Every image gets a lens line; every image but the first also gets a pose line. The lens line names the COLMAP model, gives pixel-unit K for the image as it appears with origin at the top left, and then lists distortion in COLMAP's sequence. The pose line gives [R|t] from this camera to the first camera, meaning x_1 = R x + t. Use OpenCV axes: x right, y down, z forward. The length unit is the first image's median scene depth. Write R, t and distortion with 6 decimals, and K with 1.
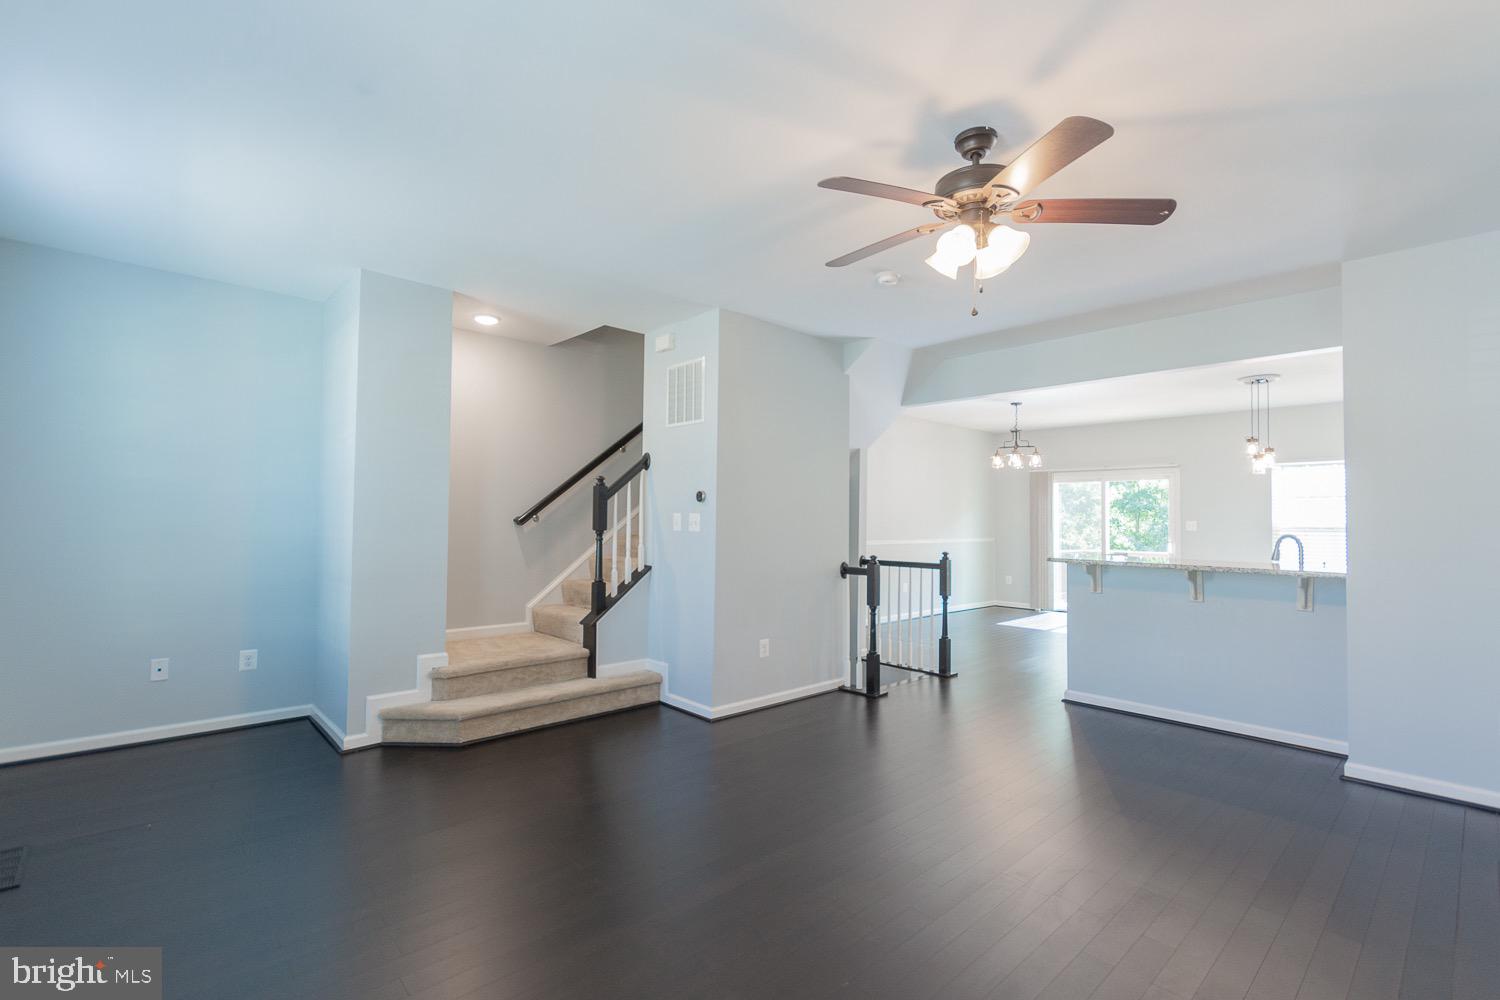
lens RADIAL K [[664.1, 0, 749.2], [0, 664.1, 499.4], [0, 0, 1]] dist [0.001845, 0.000389]
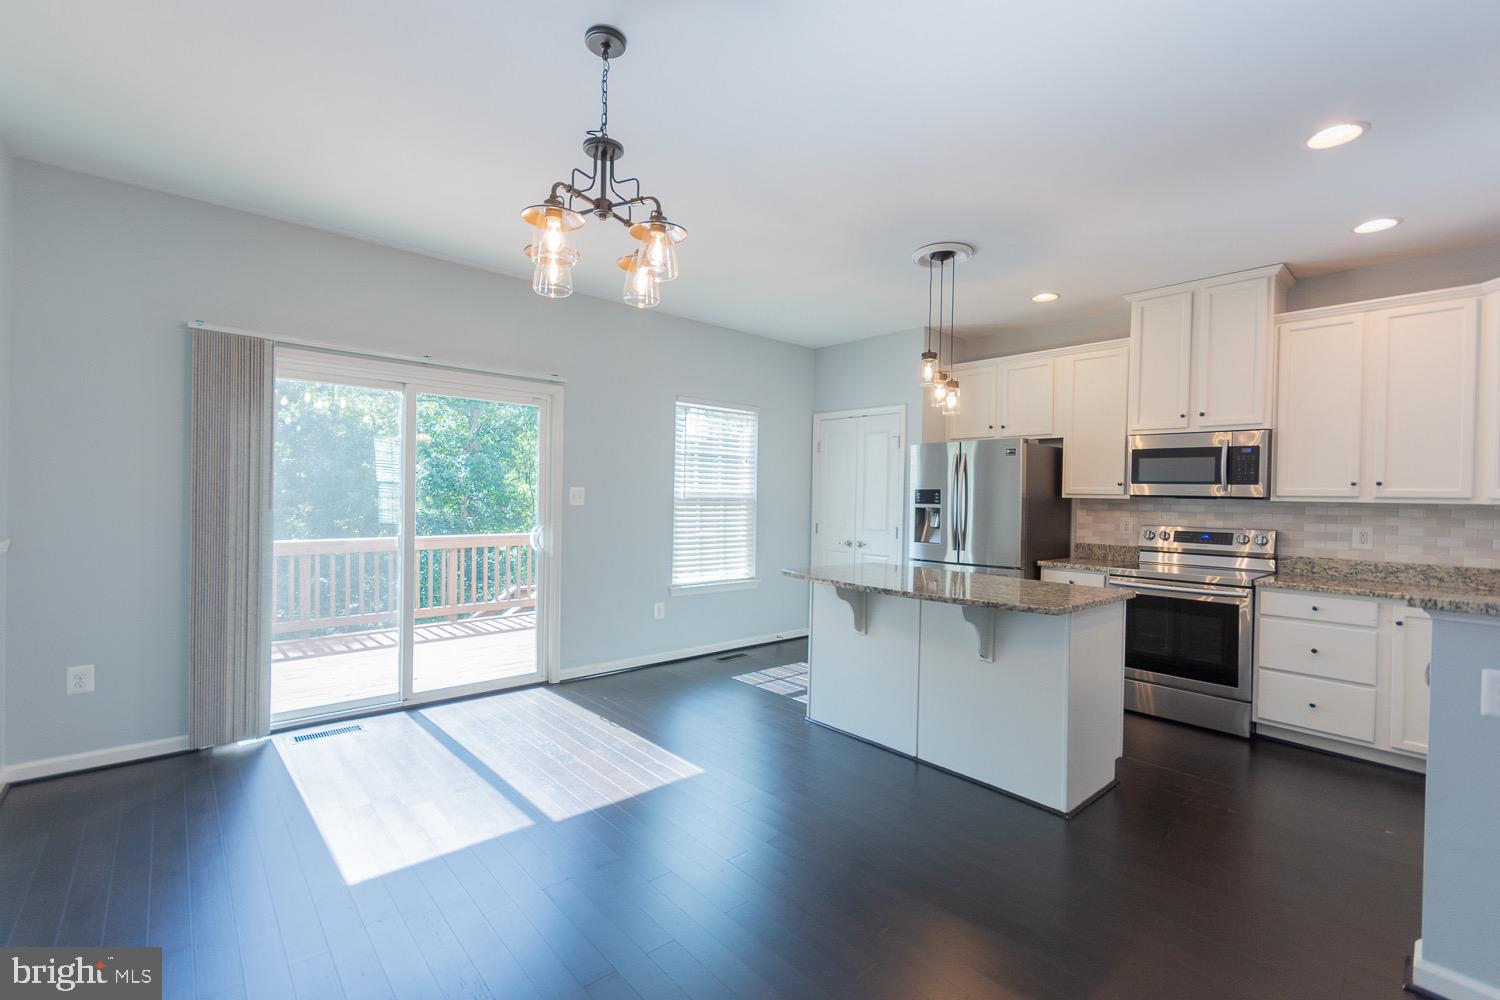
lens RADIAL K [[664.1, 0, 749.2], [0, 664.1, 499.4], [0, 0, 1]] dist [0.001845, 0.000389]
pose [[0.010275, -0.014029, 0.999849, 0.111565], [-0.051154, 0.998585, 0.014537, 0.025057], [-0.998638, -0.051296, 0.009543, 0.787289]]
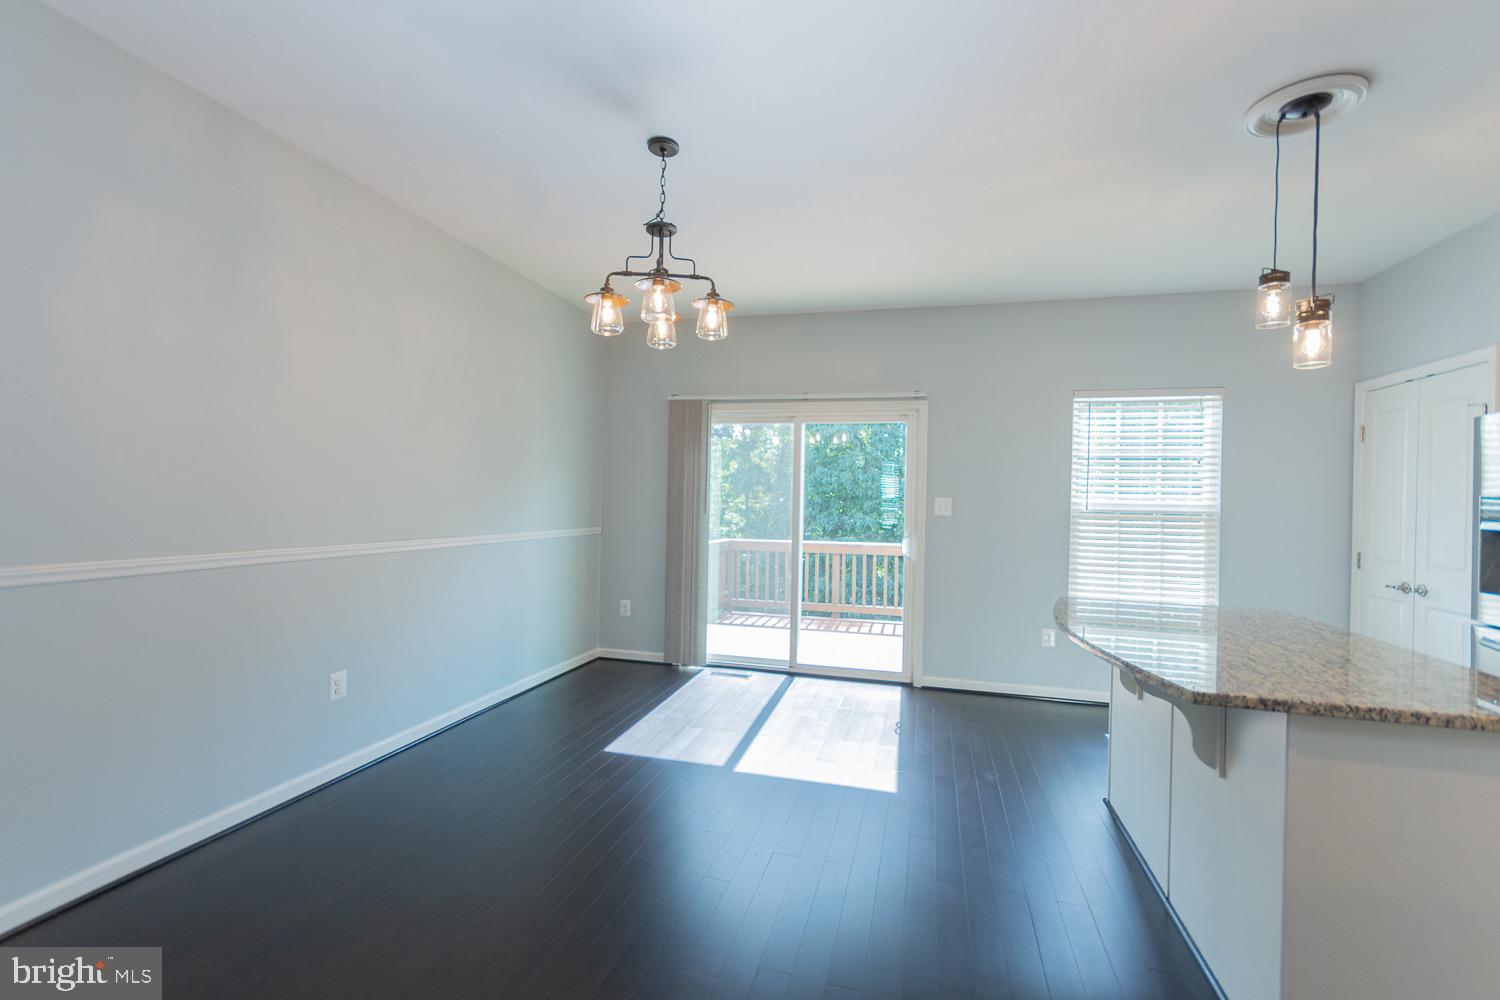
lens RADIAL K [[664.1, 0, 749.2], [0, 664.1, 499.4], [0, 0, 1]] dist [0.001845, 0.000389]
pose [[0.847116, 0.010309, 0.531308, 0.218483], [-0.031197, 0.999052, 0.030354, 0.020079], [-0.530491, -0.042289, 0.846635, 0.571892]]
